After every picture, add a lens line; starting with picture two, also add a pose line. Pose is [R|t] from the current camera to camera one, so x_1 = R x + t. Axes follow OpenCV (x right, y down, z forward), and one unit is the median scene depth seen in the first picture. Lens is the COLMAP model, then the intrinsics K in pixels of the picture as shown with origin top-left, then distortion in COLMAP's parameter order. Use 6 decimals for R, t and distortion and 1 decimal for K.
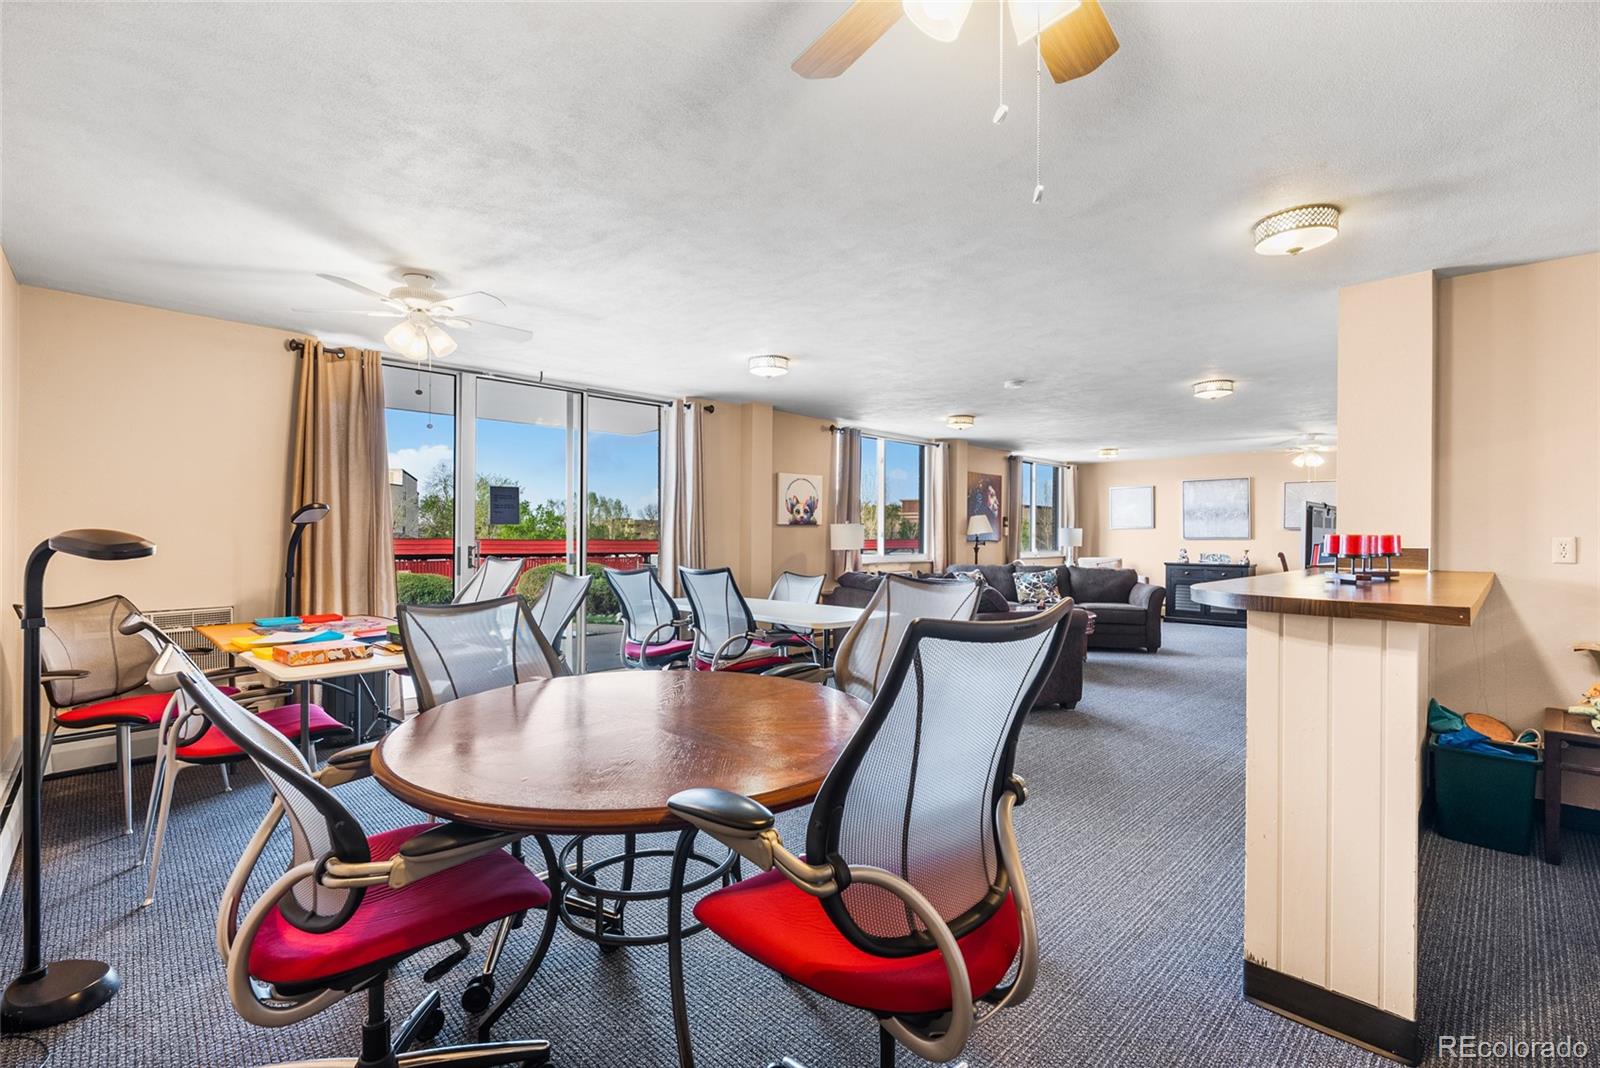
lens RADIAL K [[723.5, 0, 800.0], [0, 723.5, 534.0], [0, 0, 1]] dist [-0.001765, 0.000017]
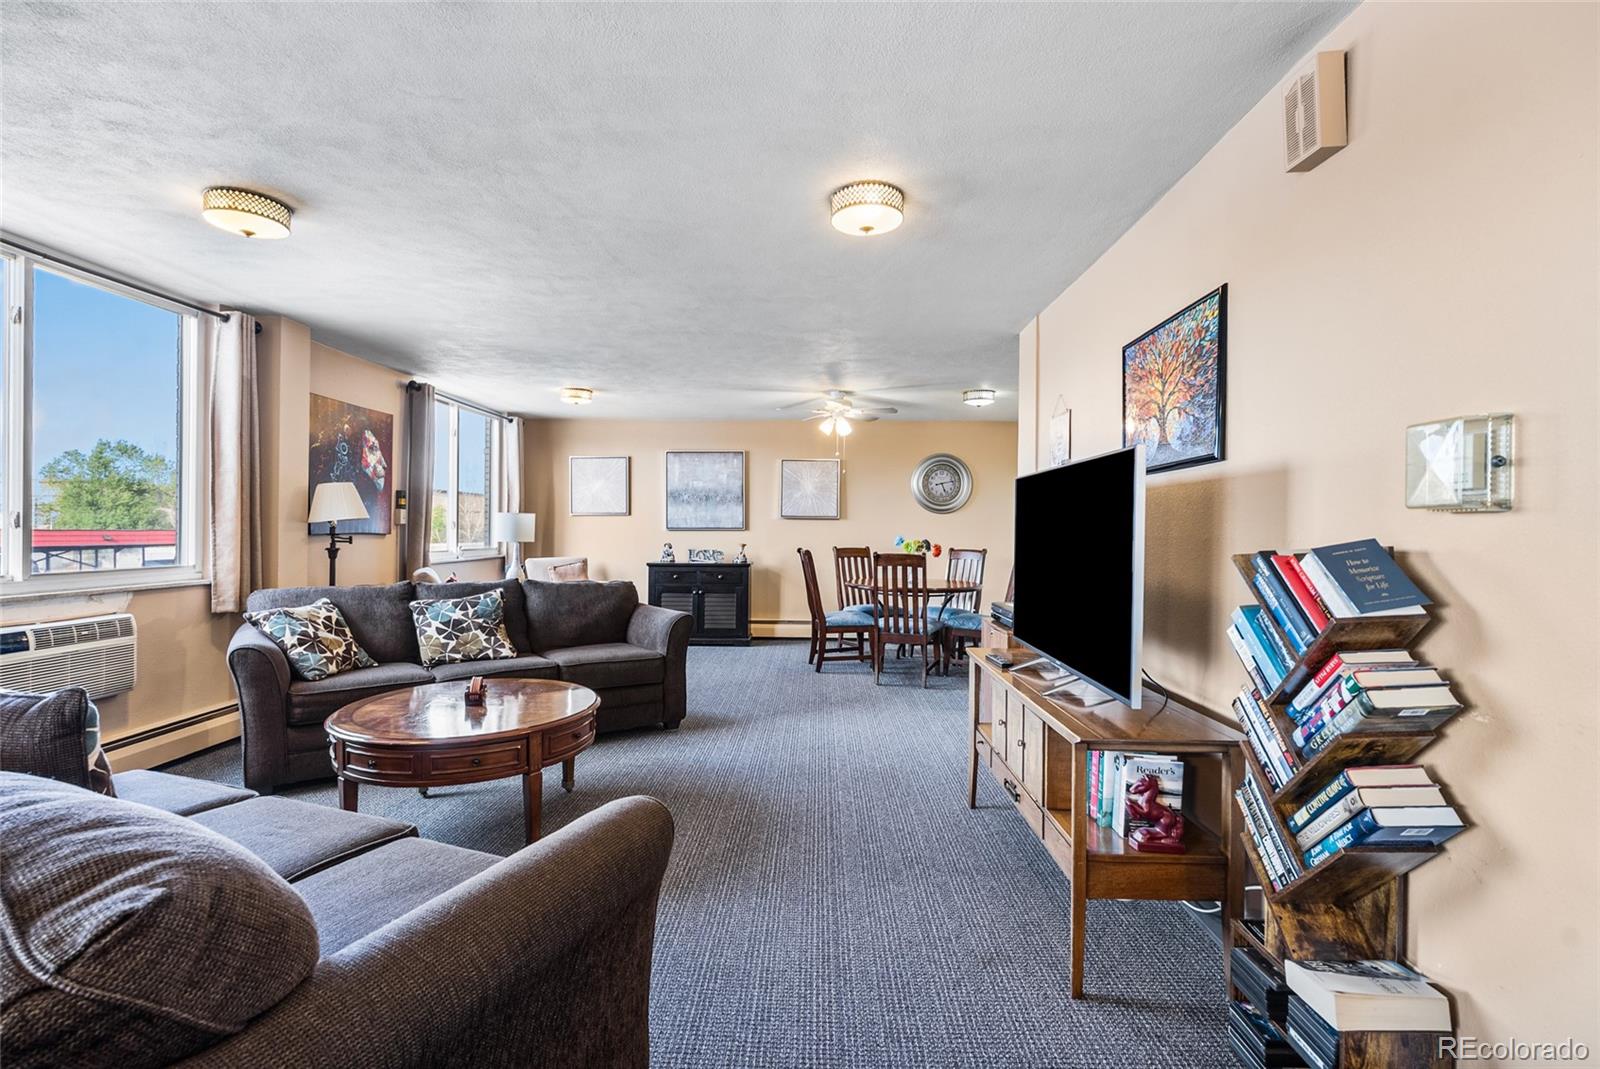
lens RADIAL K [[723.5, 0, 800.0], [0, 723.5, 534.5], [0, 0, 1]] dist [-0.001765, 0.000017]
pose [[0.724723, -0.005276, 0.689020, 0.133775], [-0.006467, 0.999875, 0.014459, 0.000088], [-0.689010, -0.014934, 0.724598, 0.418242]]
